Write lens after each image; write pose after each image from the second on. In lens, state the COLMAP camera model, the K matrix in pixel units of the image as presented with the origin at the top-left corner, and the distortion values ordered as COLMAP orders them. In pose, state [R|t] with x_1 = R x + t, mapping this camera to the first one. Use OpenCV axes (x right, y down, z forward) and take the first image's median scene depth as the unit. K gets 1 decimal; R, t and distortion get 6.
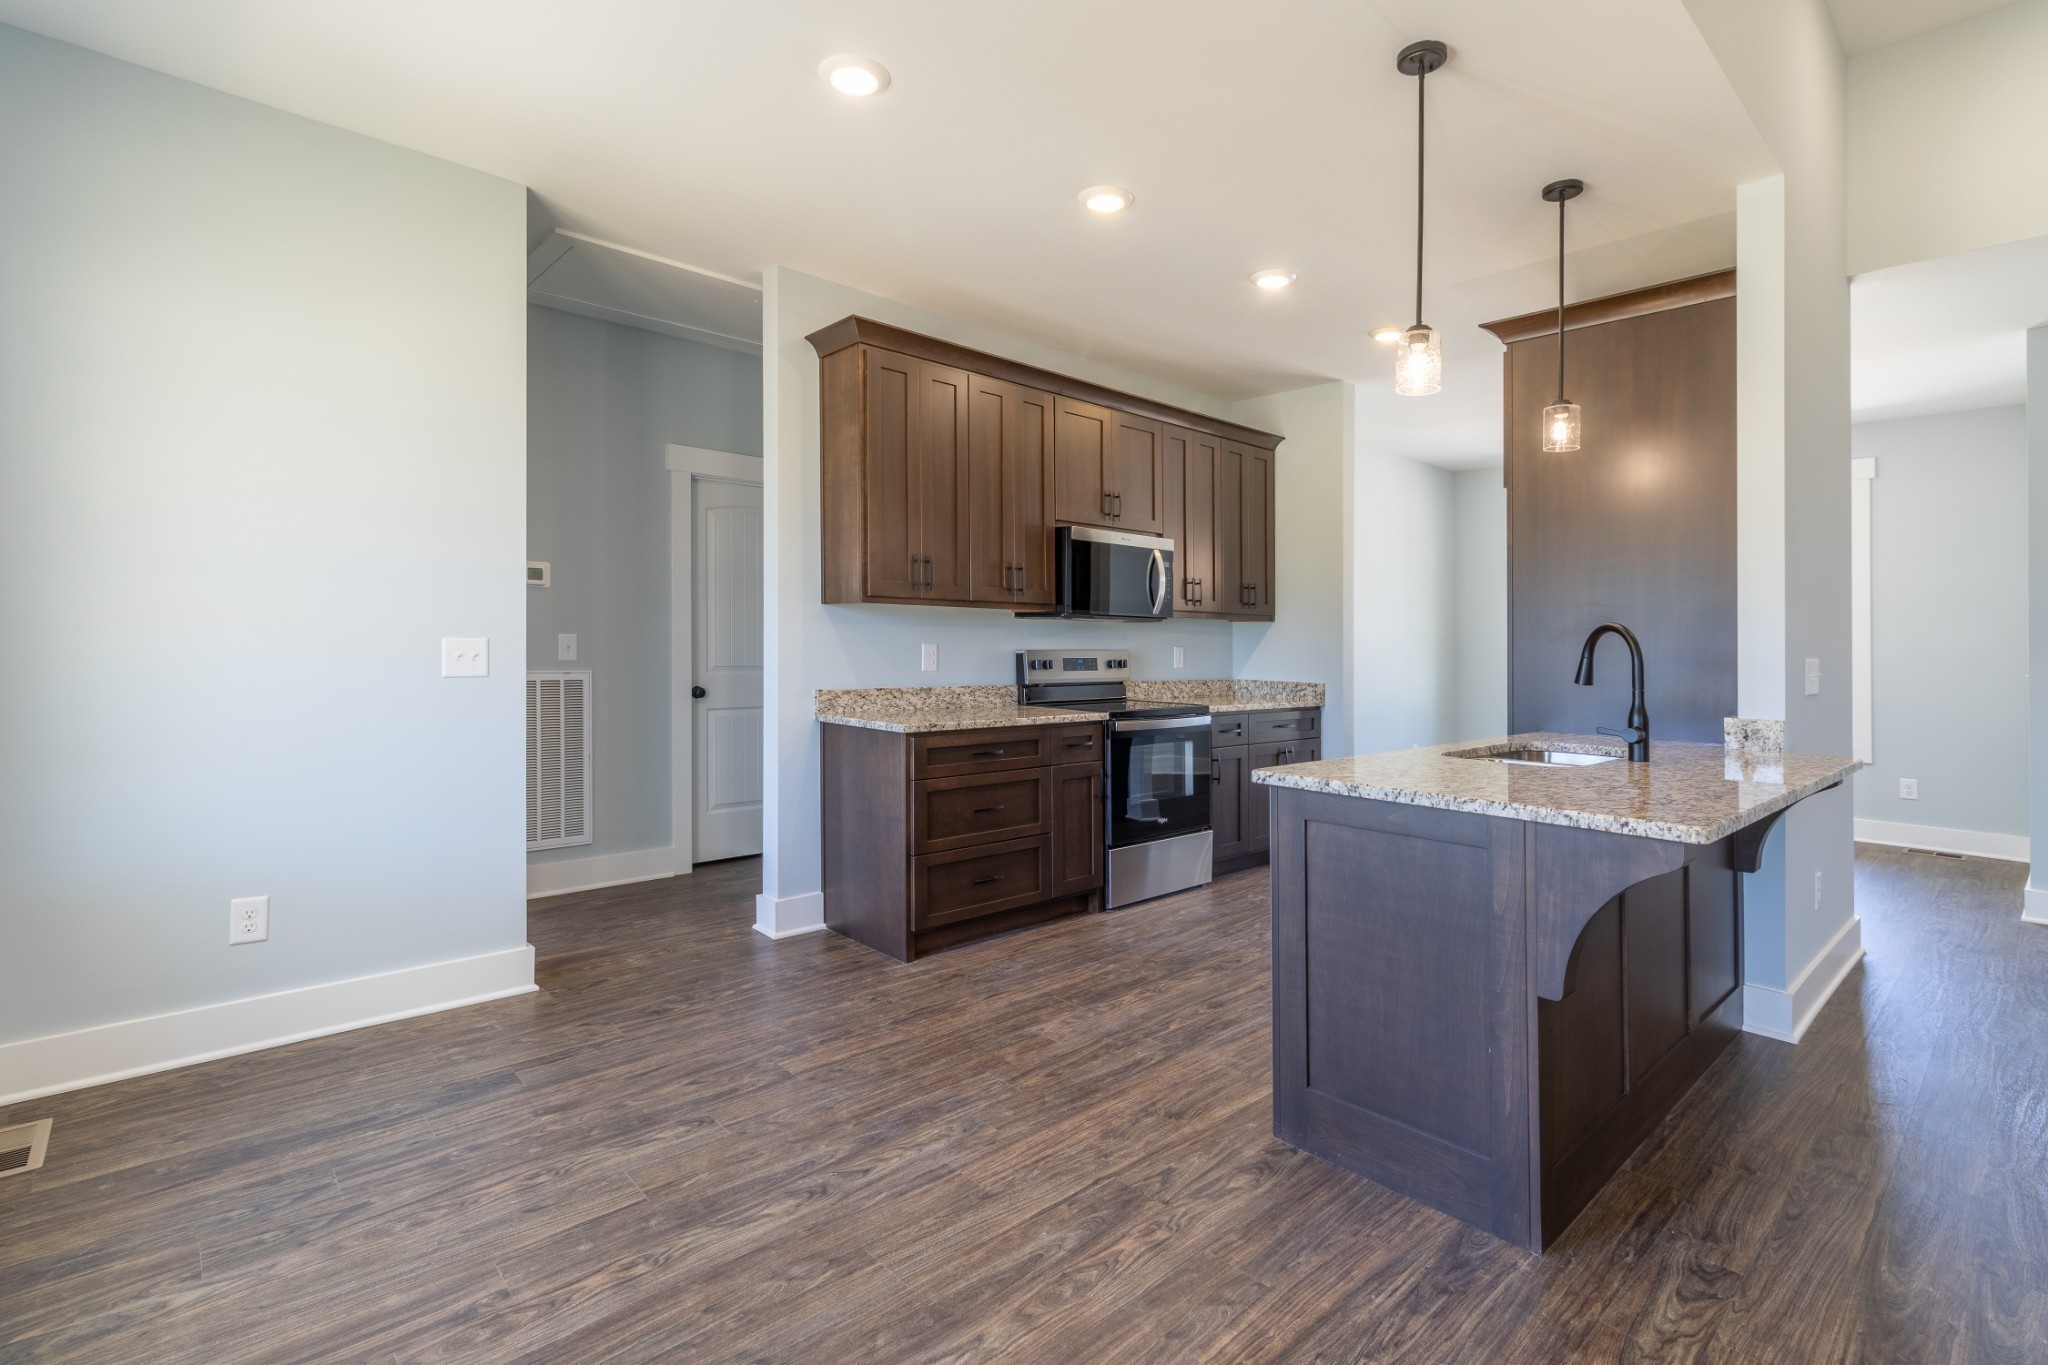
lens RADIAL K [[952.5, 0, 1024.7], [0, 952.5, 652.3], [0, 0, 1]] dist [0.001453, 0.000251]
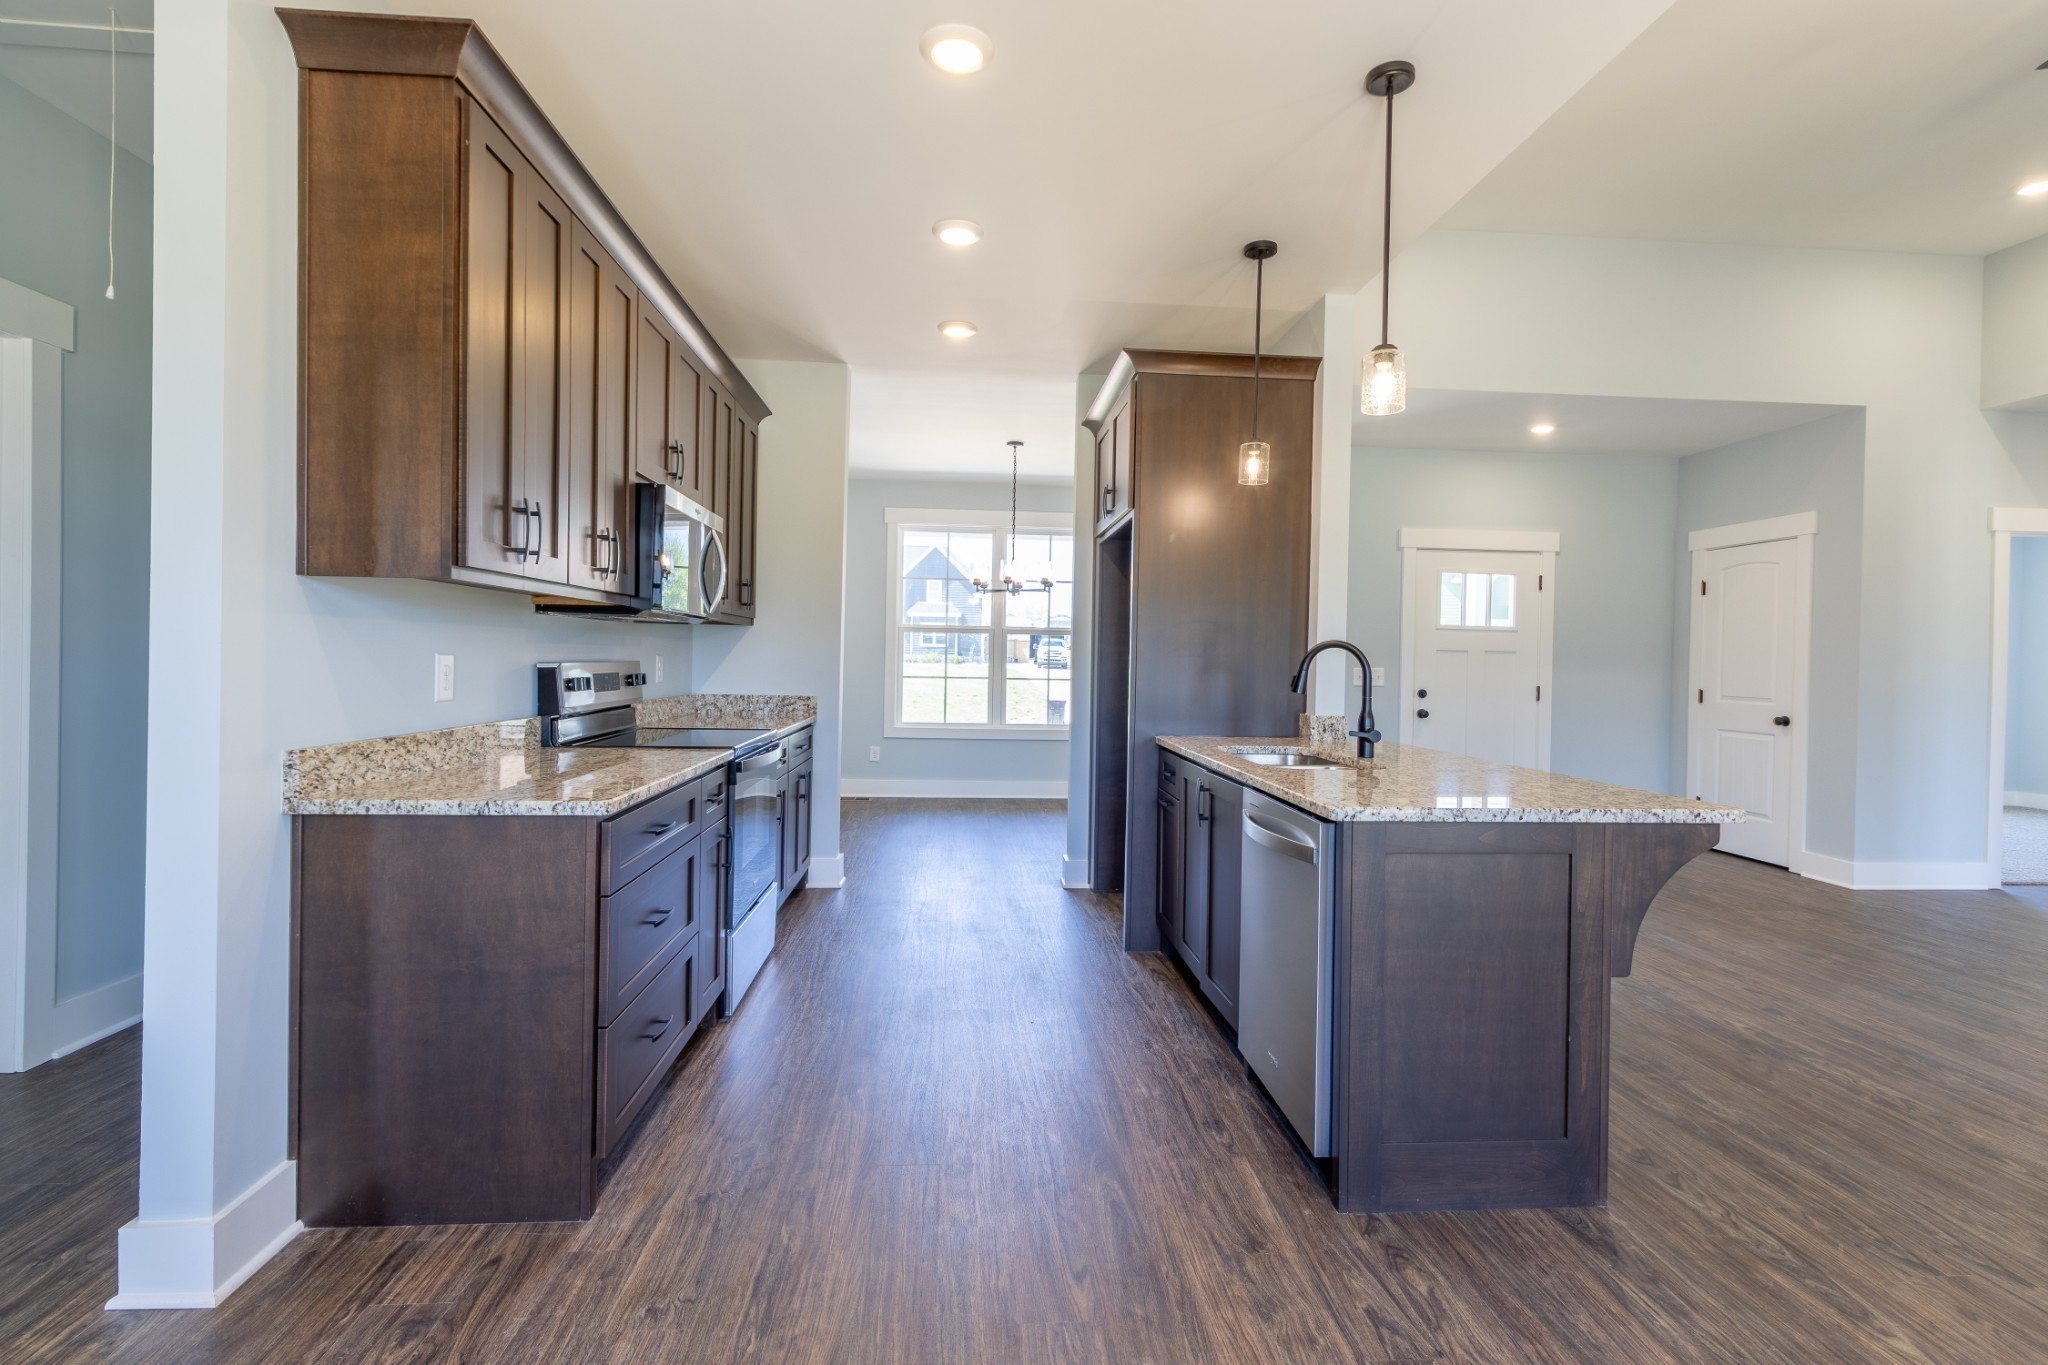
lens RADIAL K [[943.3, 0, 1020.0], [0, 943.3, 662.1], [0, 0, 1]] dist [0.003072, 0.000260]
pose [[0.620820, -0.006888, 0.783923, -0.572069], [-0.000304, 0.999959, 0.009026, -0.015890], [-0.783953, -0.005842, 0.620793, 0.638581]]
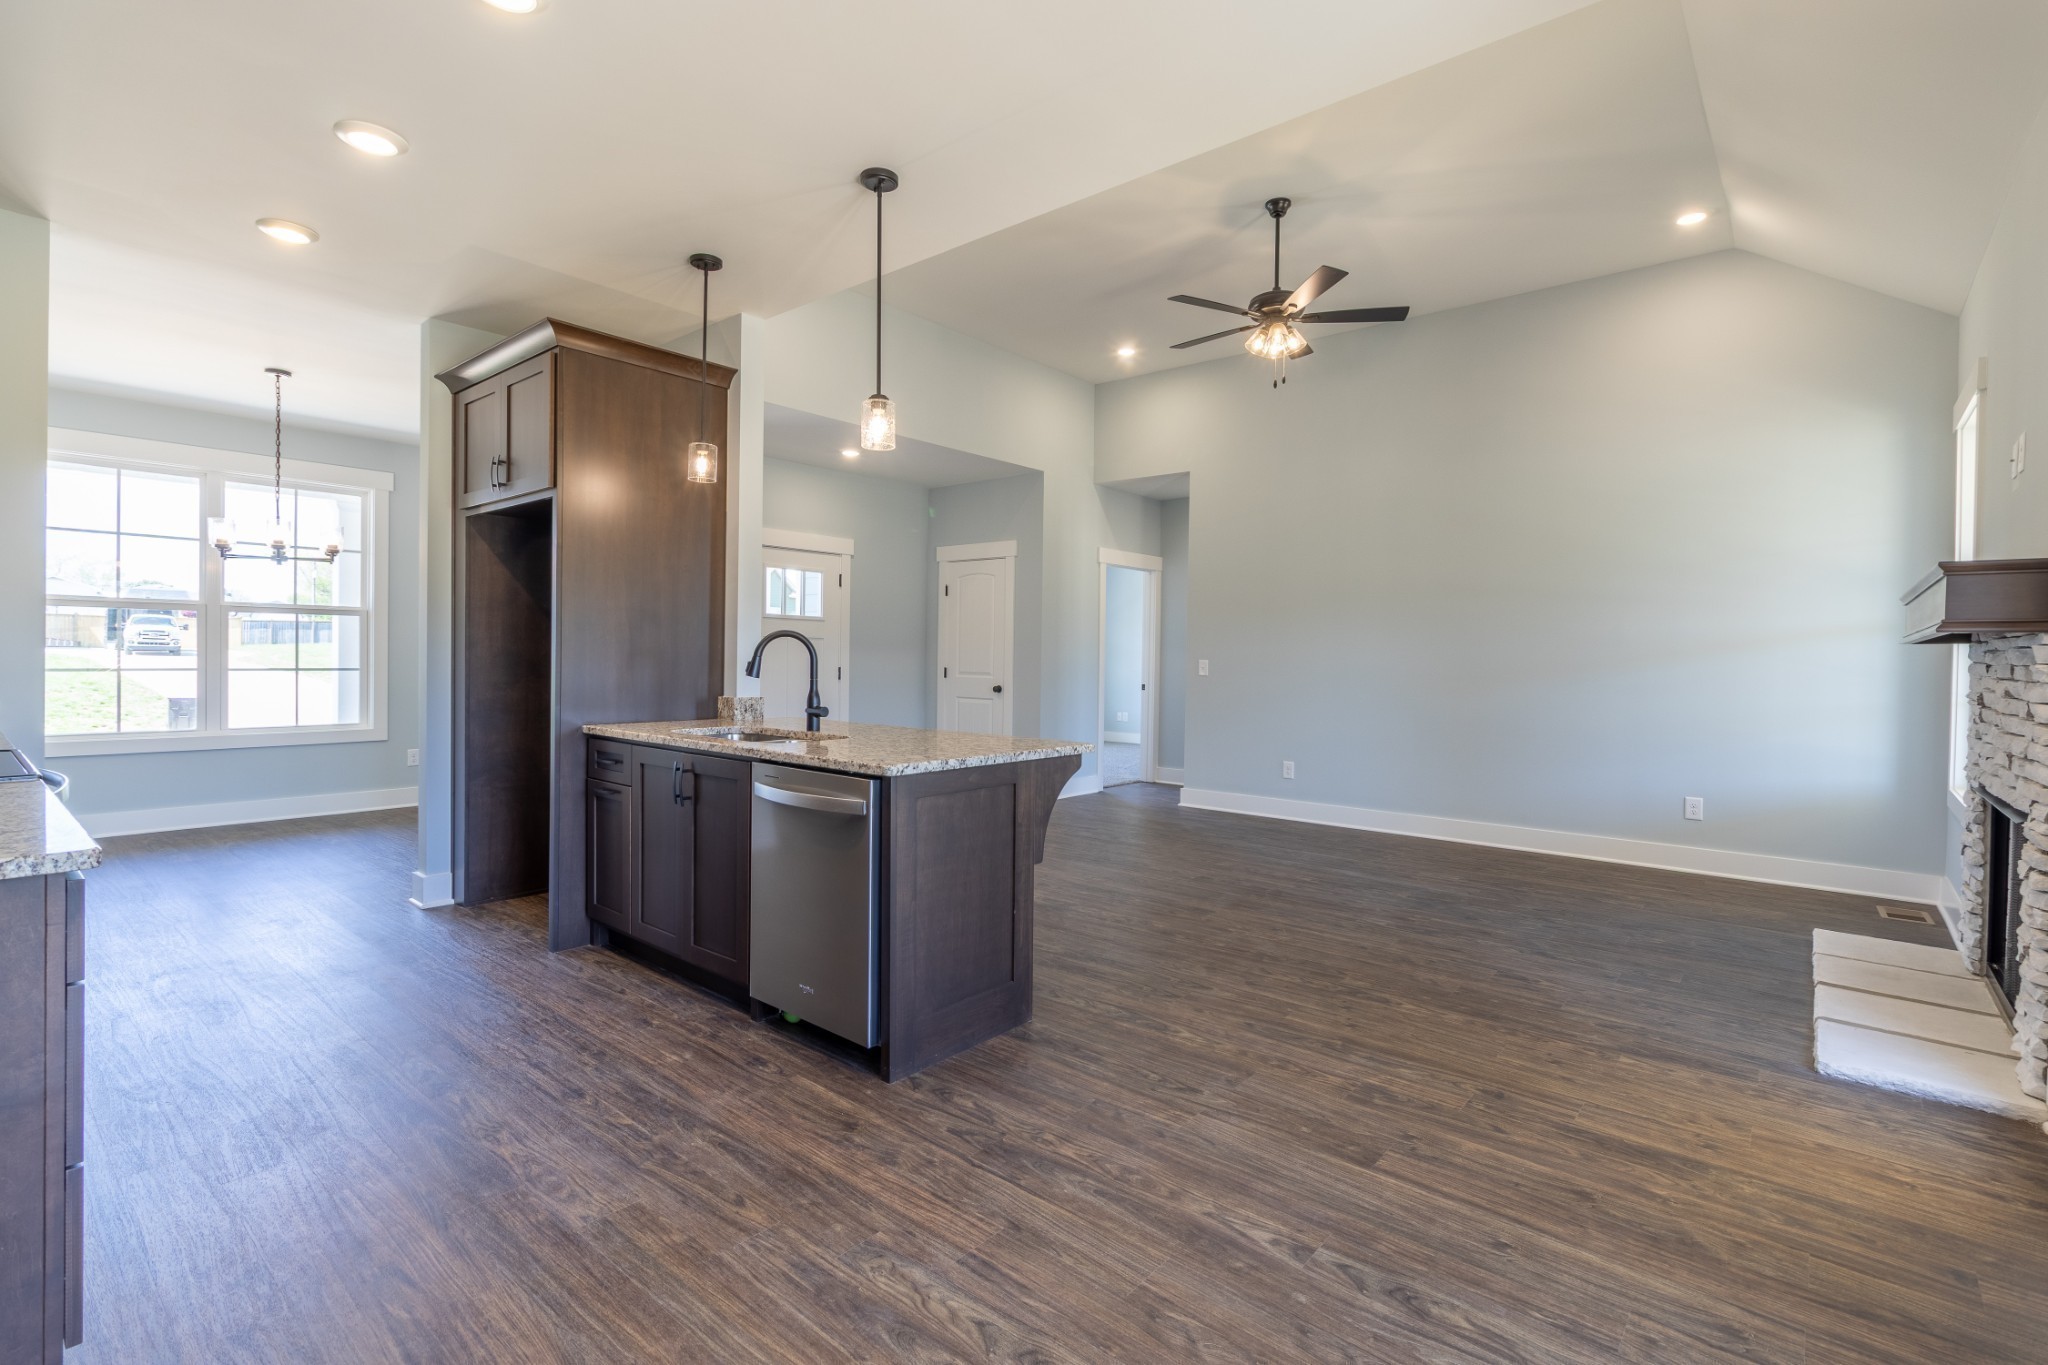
lens RADIAL K [[945.7, 0, 1028.2], [0, 945.7, 660.5], [0, 0, 1]] dist [0.000058, -0.000012]
pose [[-0.126832, -0.023293, 0.991651, -0.805860], [-0.005687, 0.999725, 0.022755, -0.022572], [-0.991908, -0.002753, -0.126930, 0.911237]]
